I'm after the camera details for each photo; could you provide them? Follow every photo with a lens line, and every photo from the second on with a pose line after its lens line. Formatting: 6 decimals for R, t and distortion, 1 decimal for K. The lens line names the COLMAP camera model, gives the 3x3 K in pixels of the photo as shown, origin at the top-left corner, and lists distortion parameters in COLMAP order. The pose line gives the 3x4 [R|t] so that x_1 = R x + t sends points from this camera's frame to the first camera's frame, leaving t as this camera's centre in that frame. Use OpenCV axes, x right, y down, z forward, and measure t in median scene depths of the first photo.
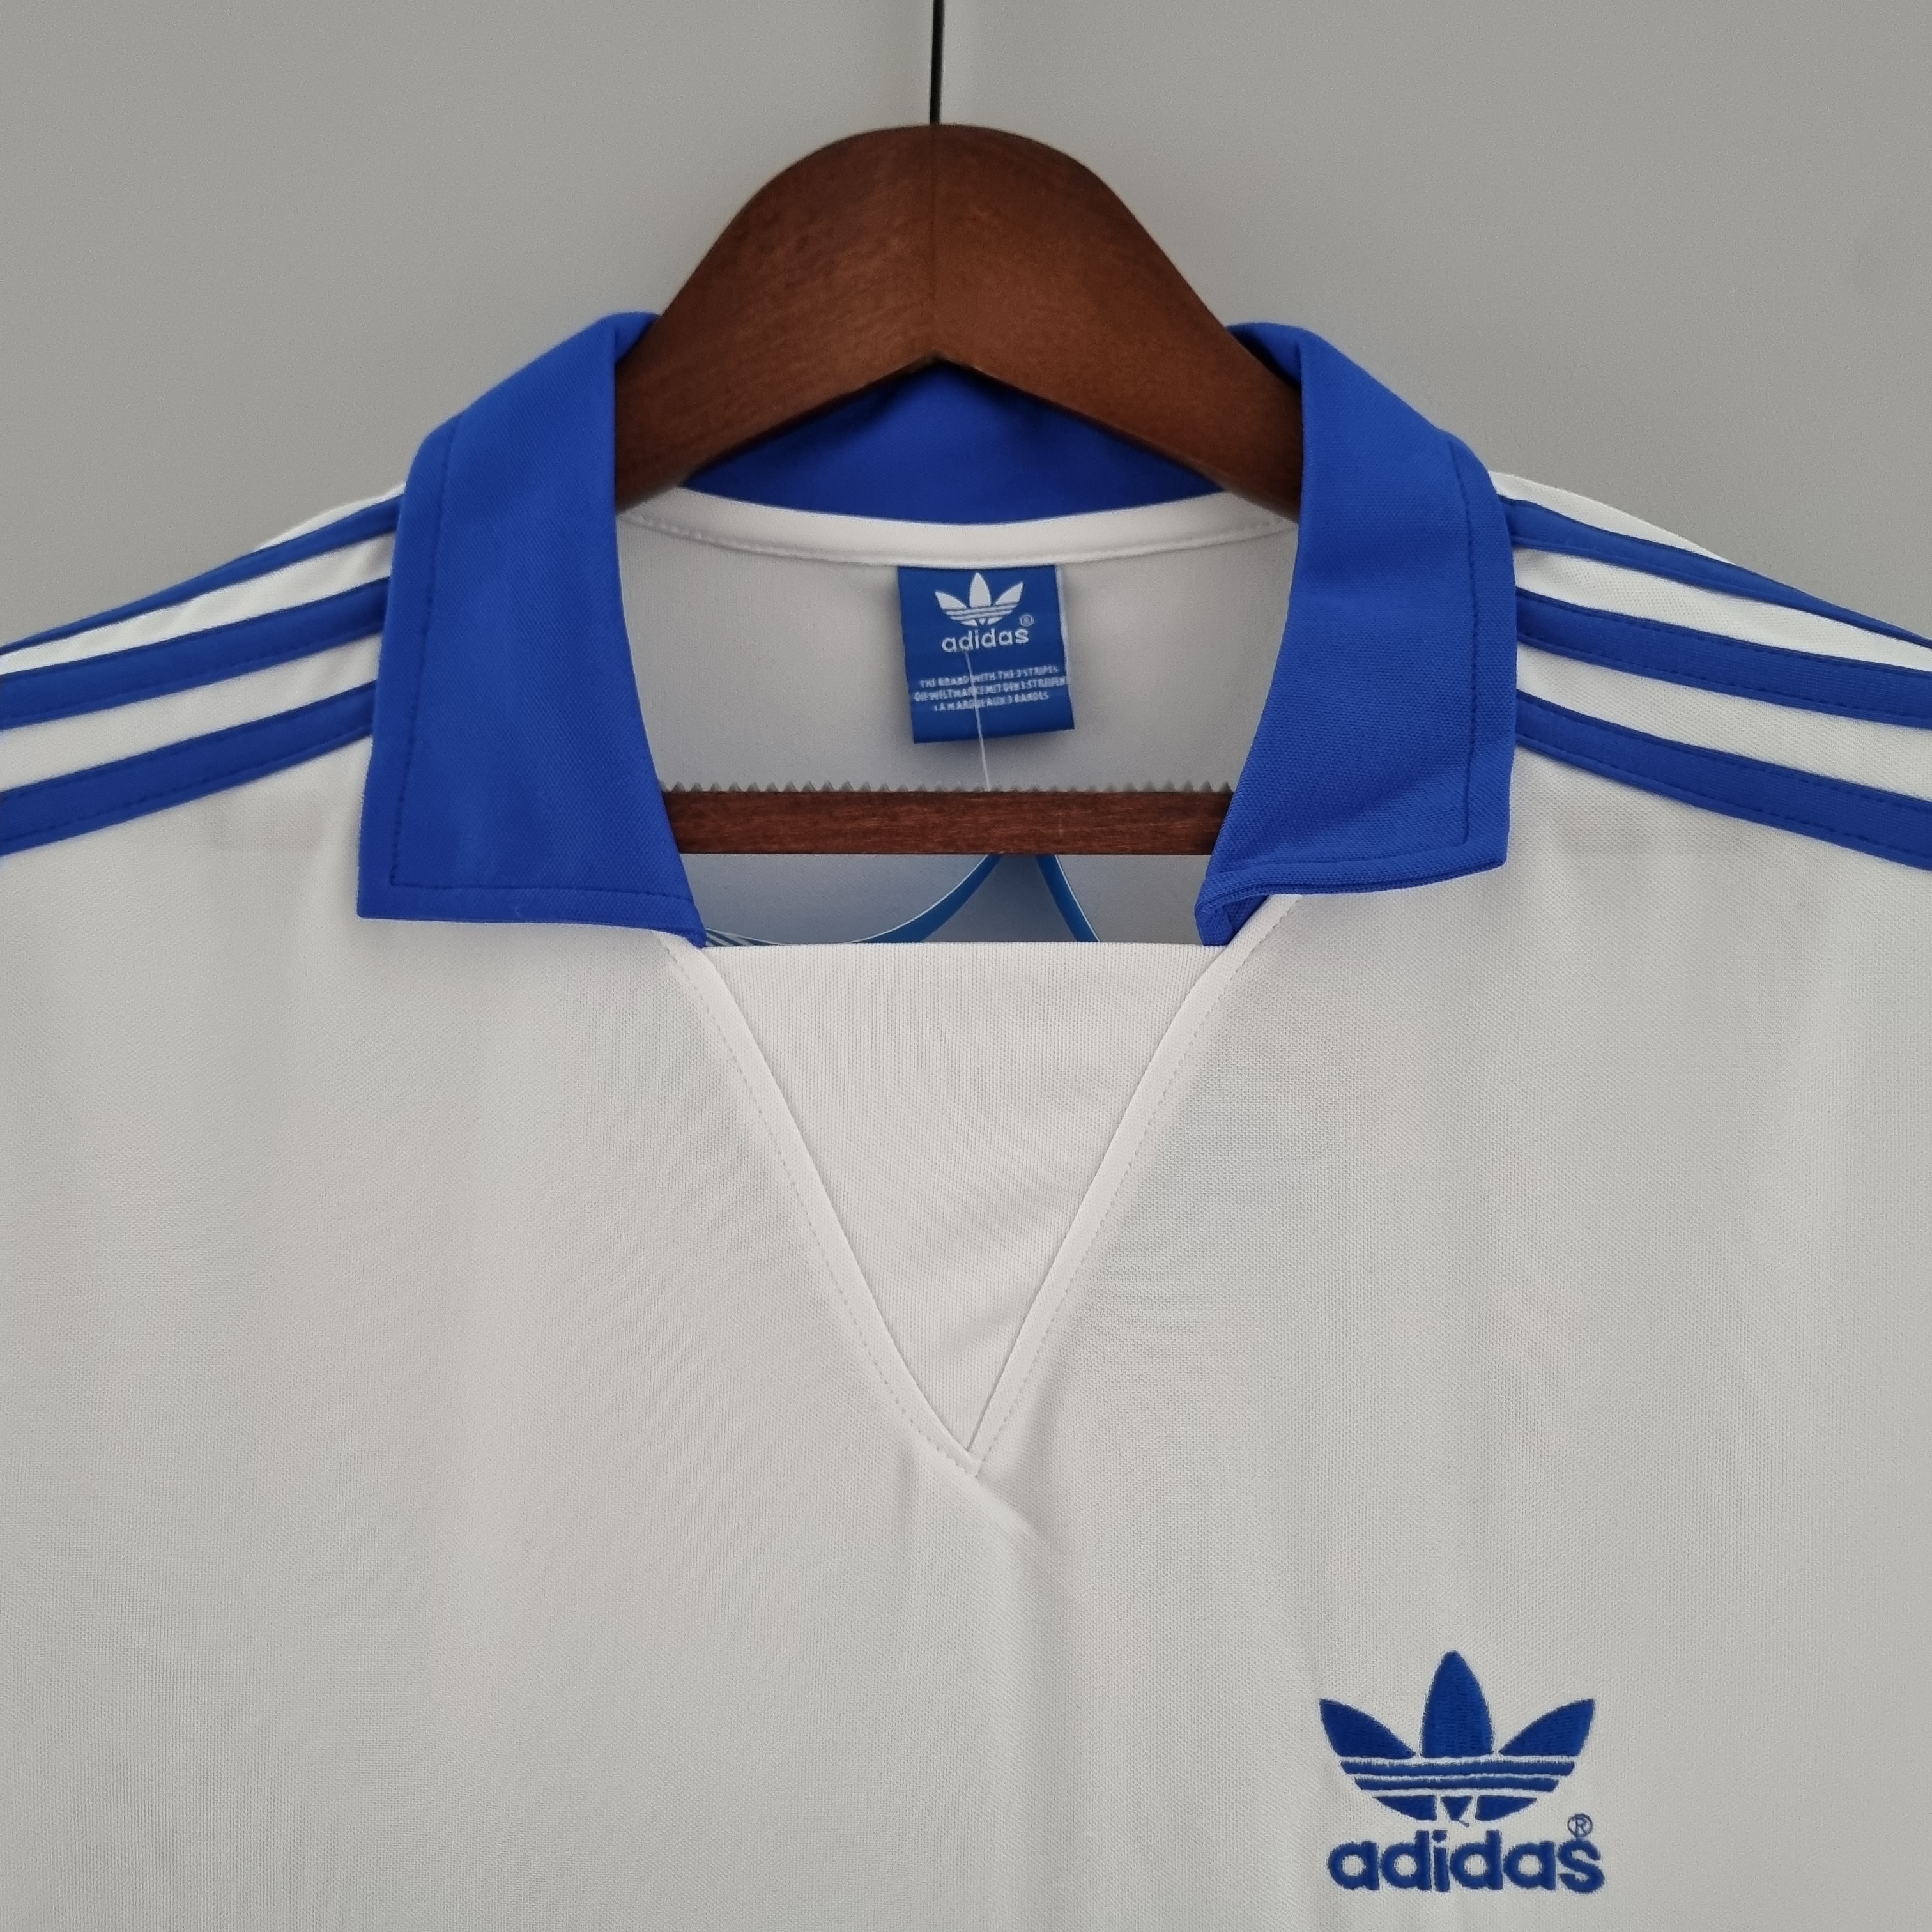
lens RADIAL K [[2029.9, 0, 1047.4], [0, 2029.9, 965.8], [0, 0, 1]] dist [-0.012506, 0.044008]
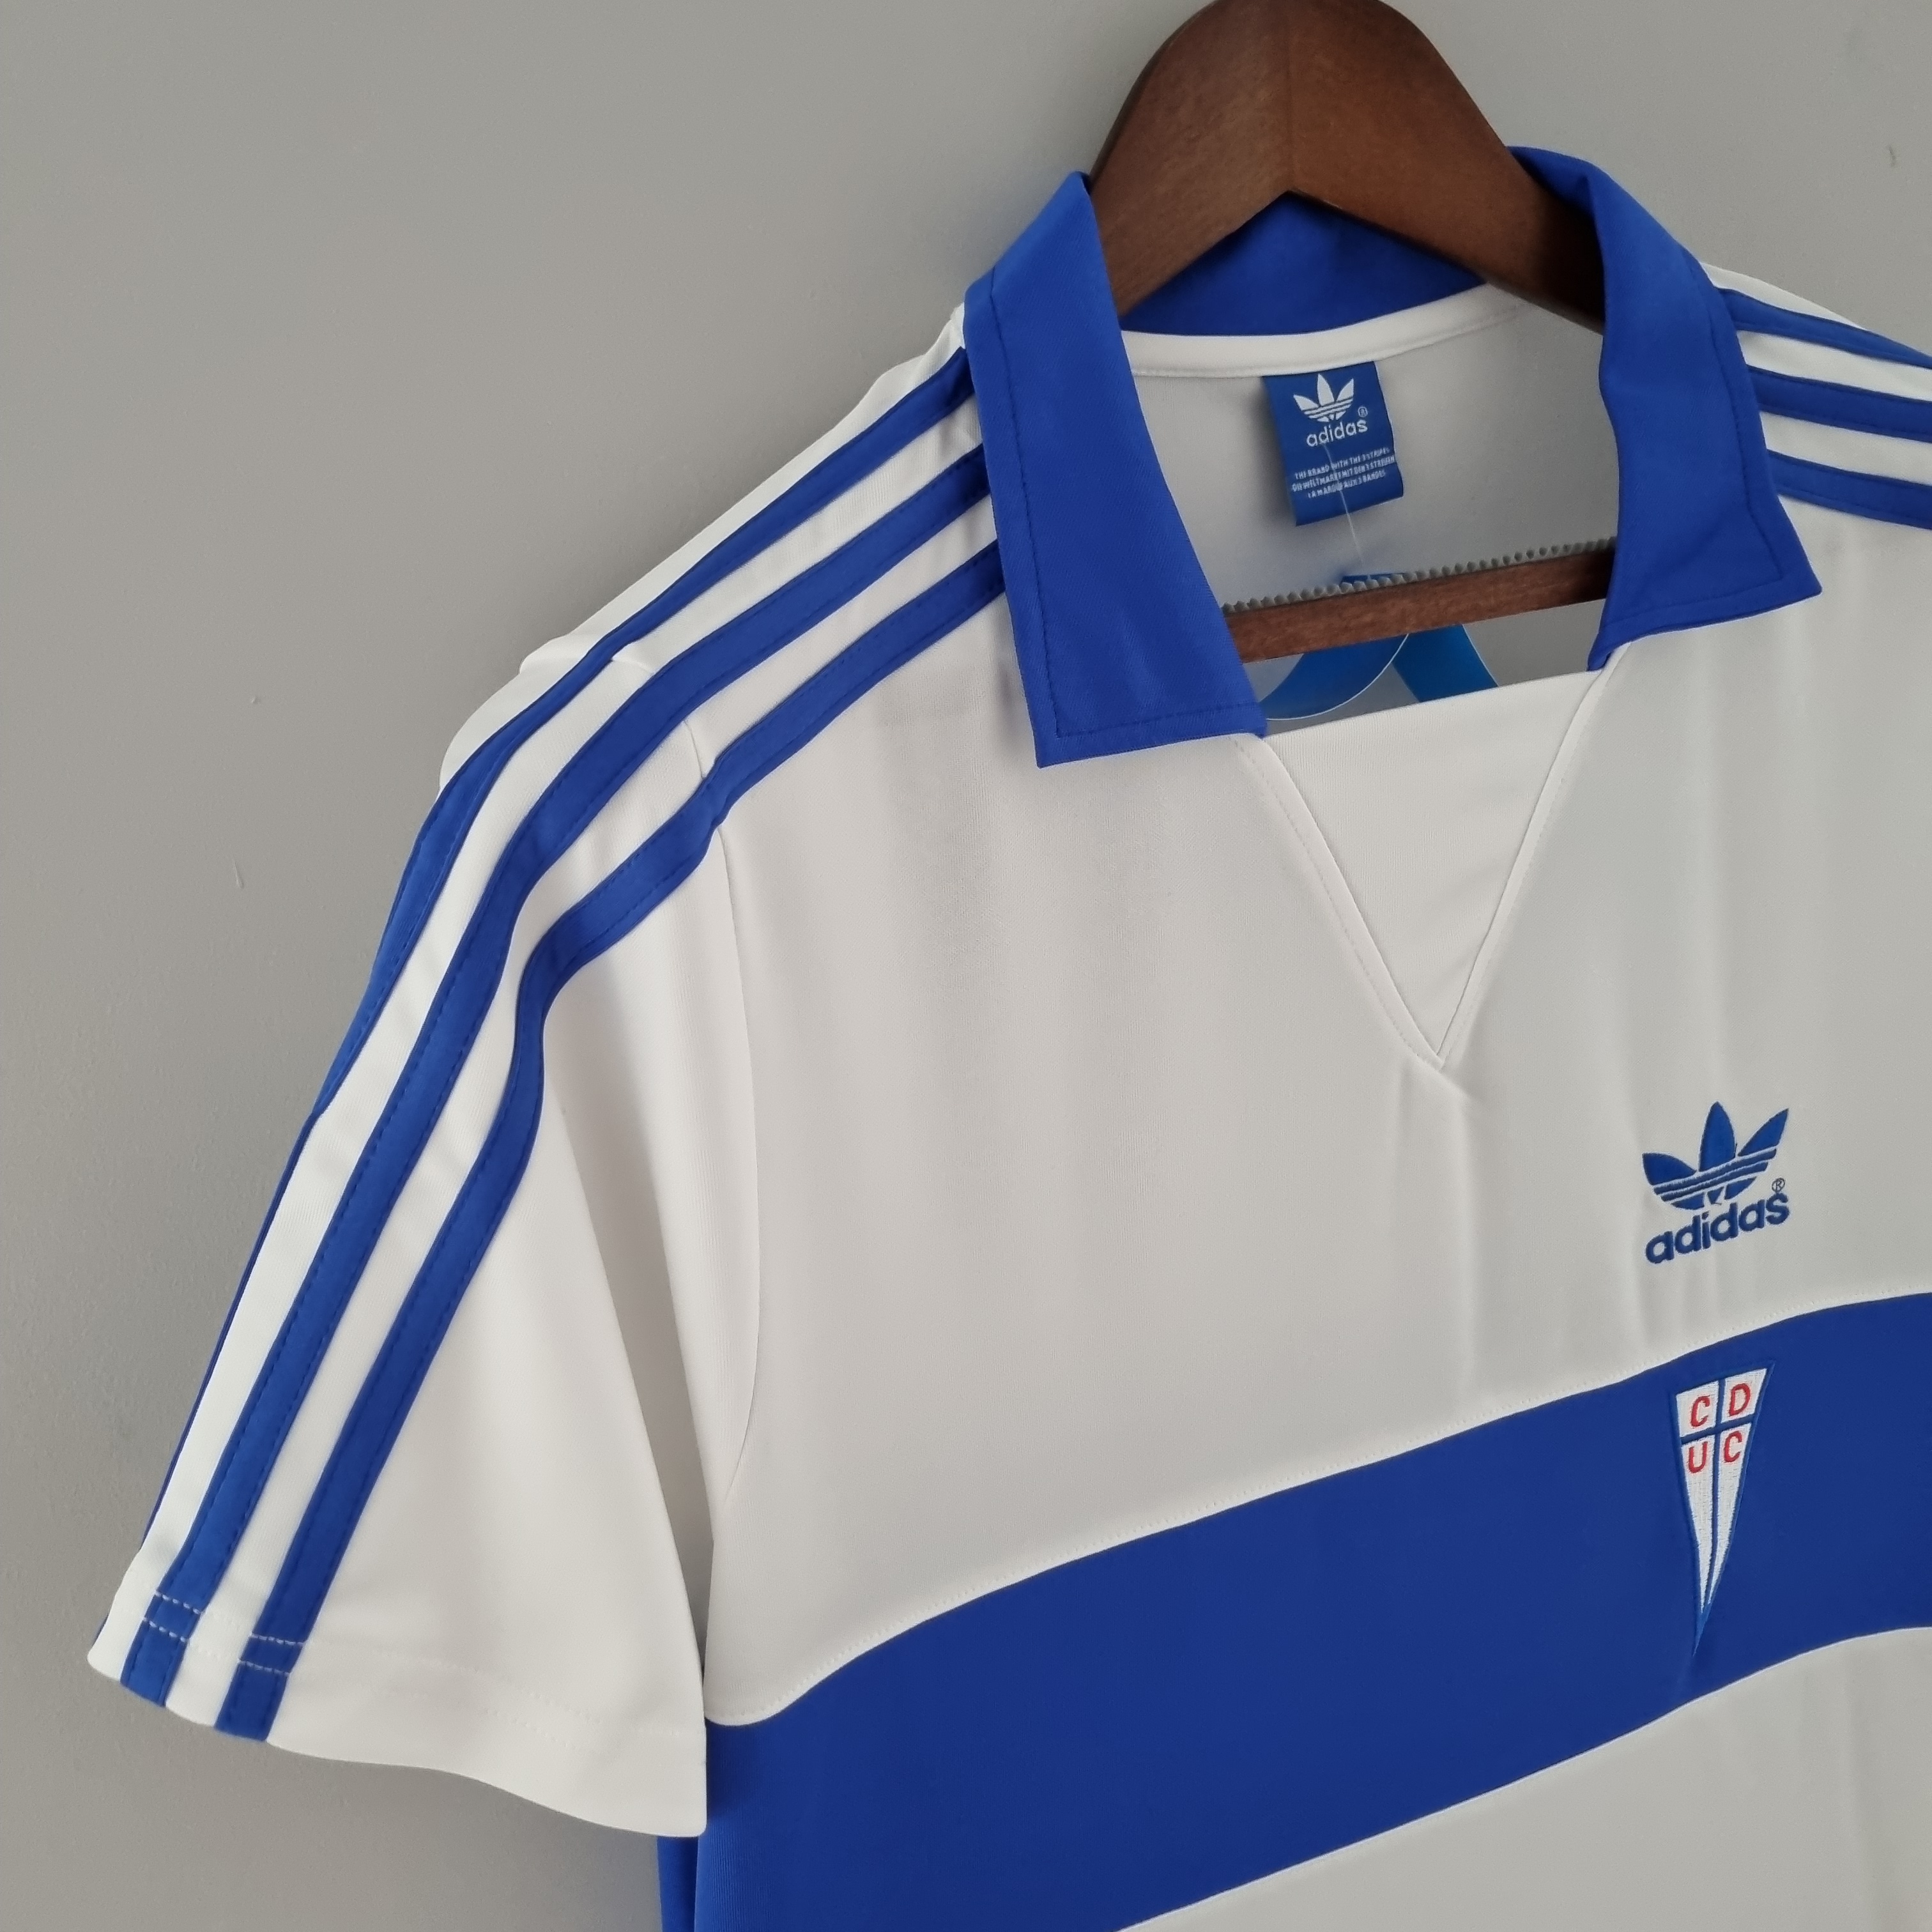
lens RADIAL K [[2101.8, 0, 966.0], [0, 2101.8, 966.0], [0, 0, 1]] dist [0.021194, 0.006492]
pose [[0.897334, -0.225408, 0.379451, -0.865915], [0.108135, 0.945827, 0.306136, -0.295735], [-0.427900, -0.233674, 0.873097, -0.105538]]
